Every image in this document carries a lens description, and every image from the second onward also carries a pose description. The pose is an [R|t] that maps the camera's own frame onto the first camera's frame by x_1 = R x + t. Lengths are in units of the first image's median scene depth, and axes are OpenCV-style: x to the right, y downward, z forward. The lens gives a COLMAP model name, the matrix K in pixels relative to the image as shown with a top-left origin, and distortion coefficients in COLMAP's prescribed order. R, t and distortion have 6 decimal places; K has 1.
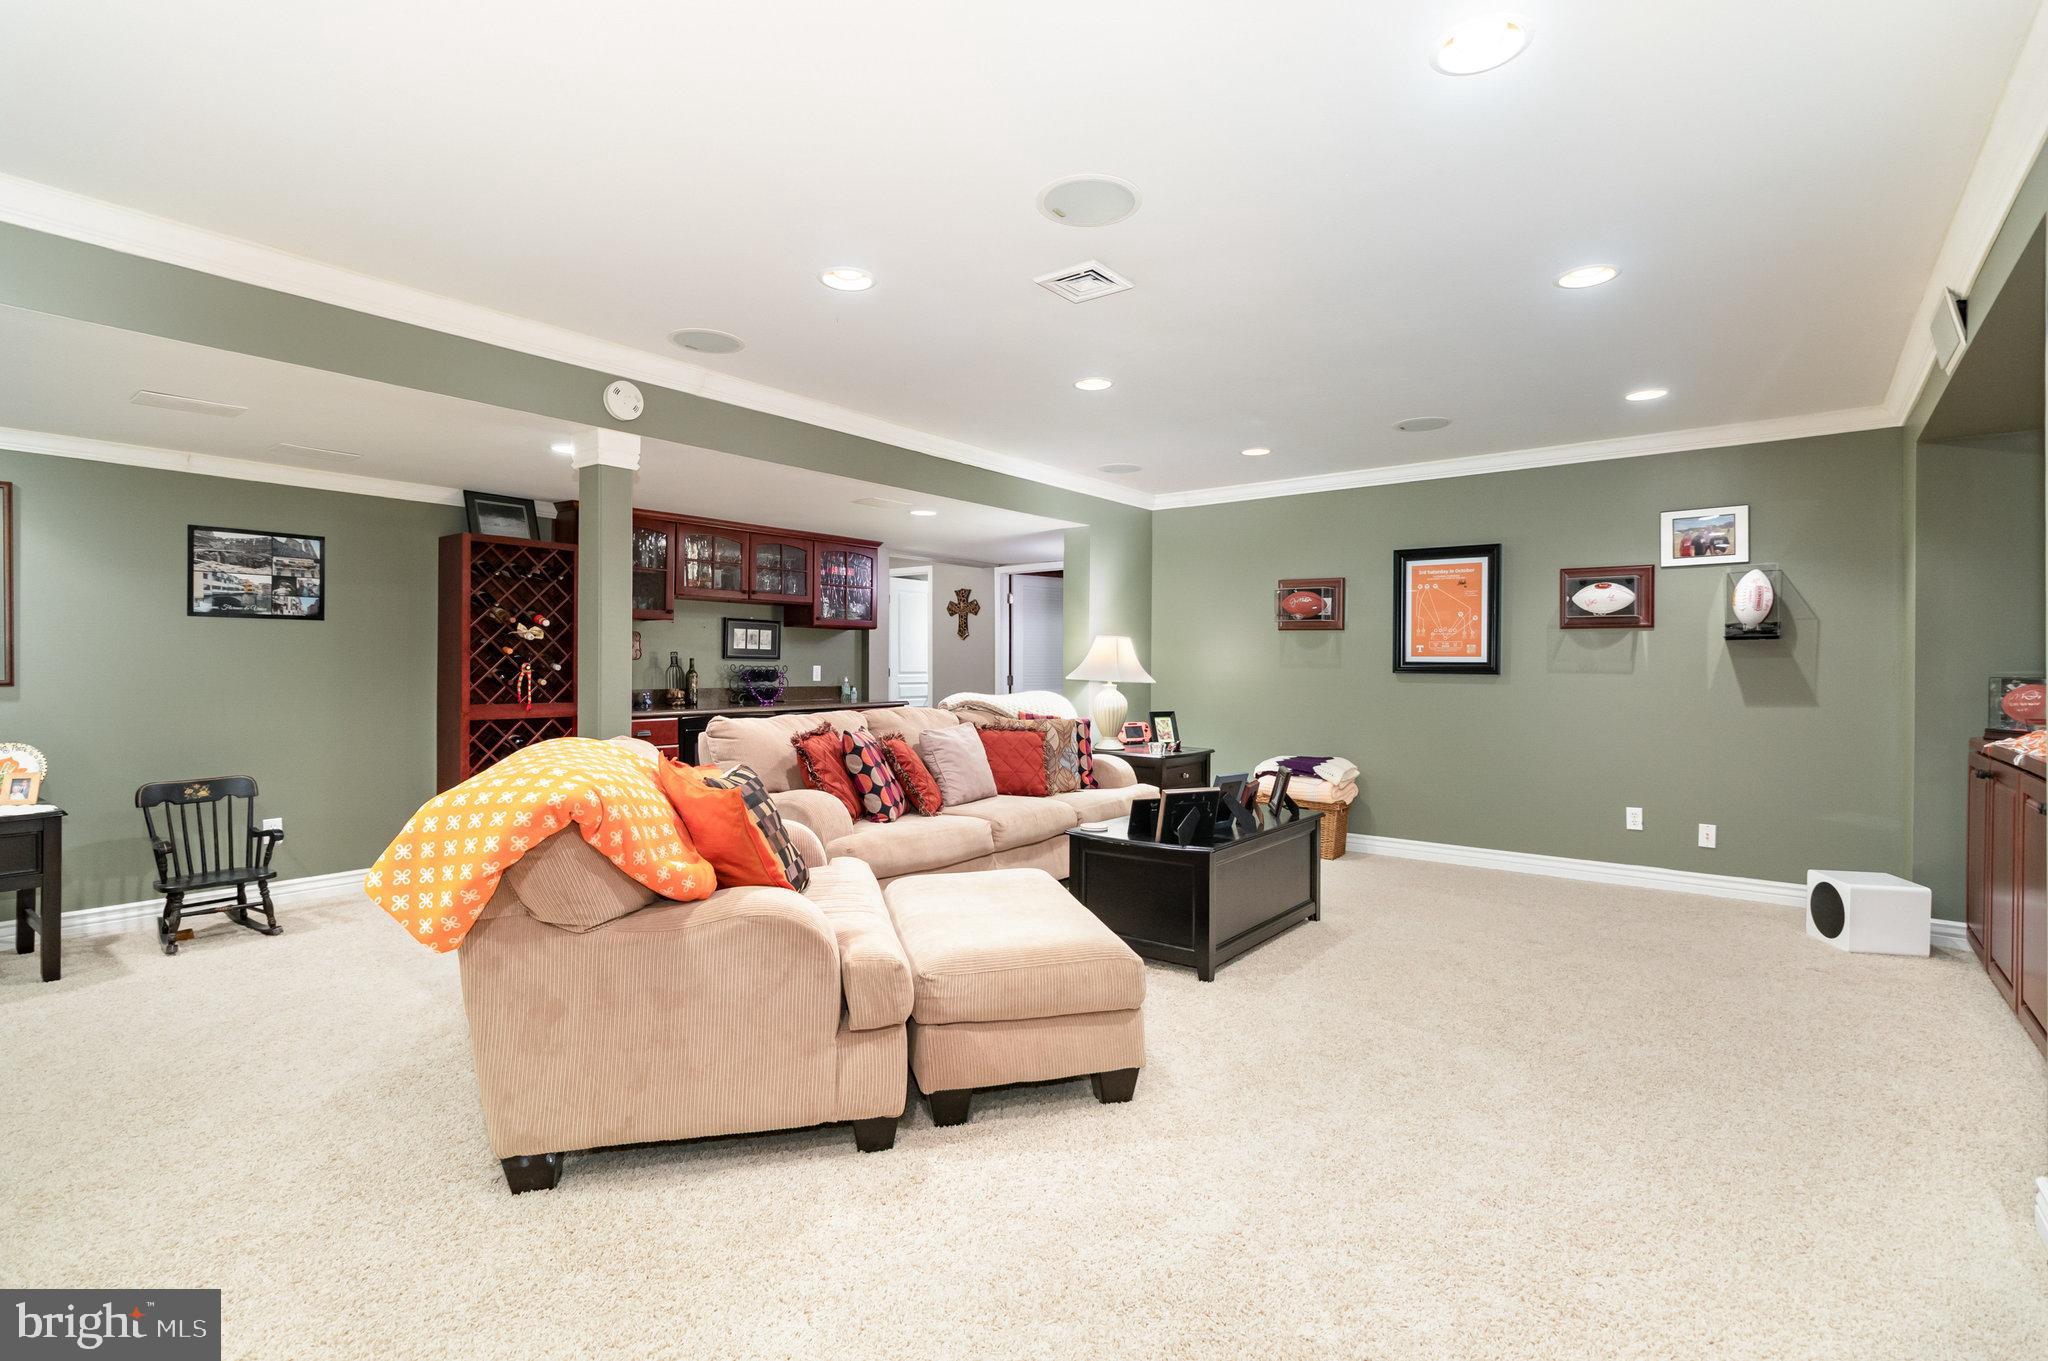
lens RADIAL K [[962.1, 0, 1022.5], [0, 962.1, 679.8], [0, 0, 1]] dist [0.007889, -0.003070]
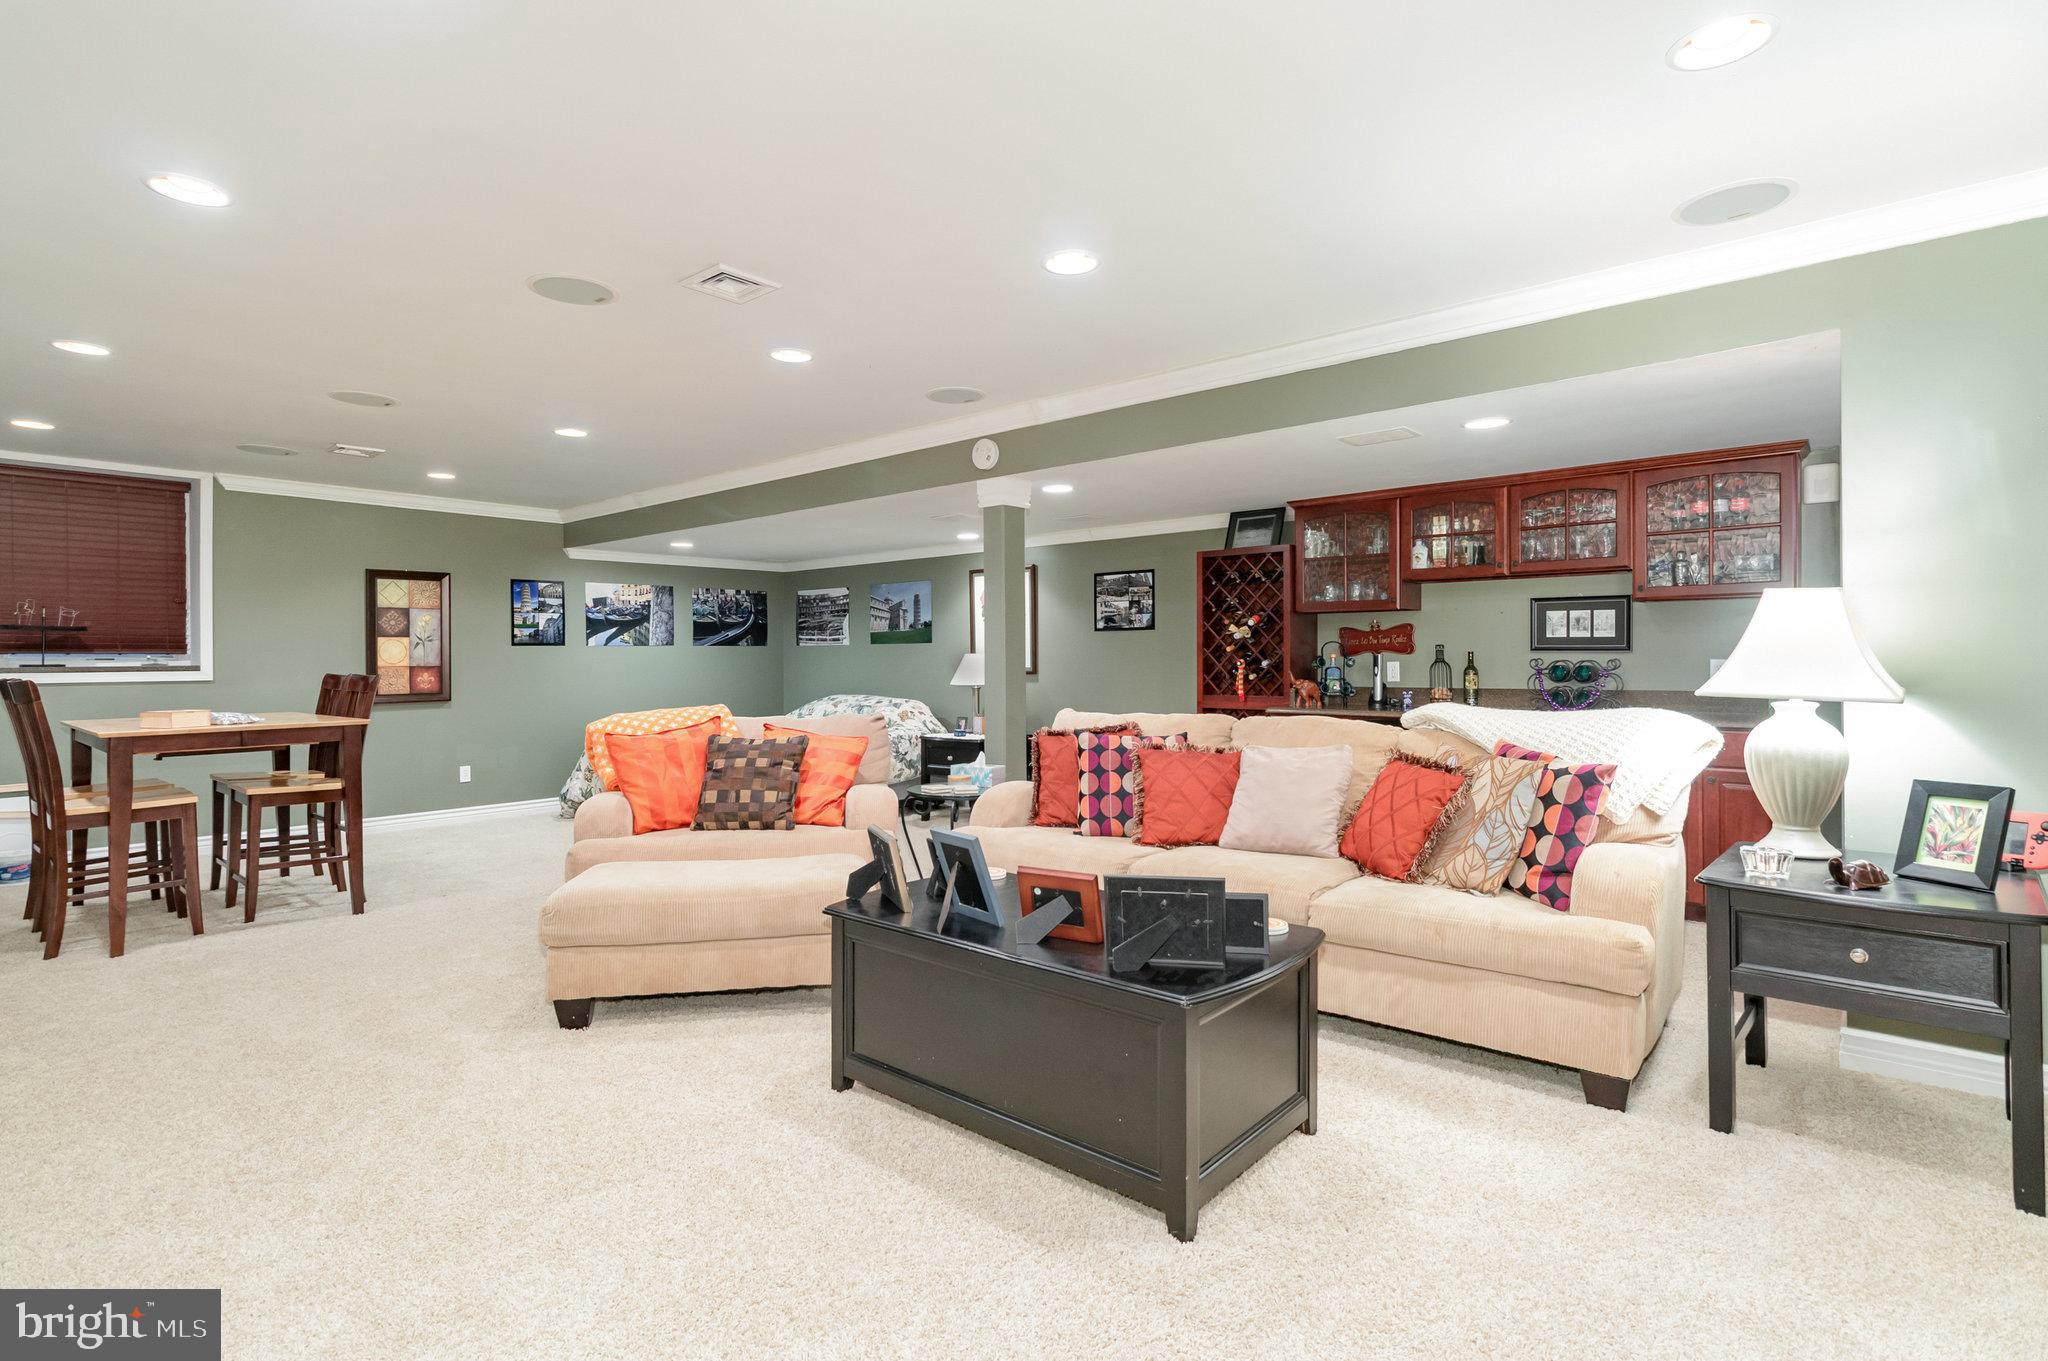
lens RADIAL K [[962.1, 0, 1022.2], [0, 962.1, 663.3], [0, 0, 1]] dist [0.007889, -0.003070]
pose [[-0.003162, 0.000908, -0.999995, 0.653529], [-0.006609, 0.999978, 0.000929, -0.013325], [0.999973, 0.006612, -0.003156, 0.817071]]
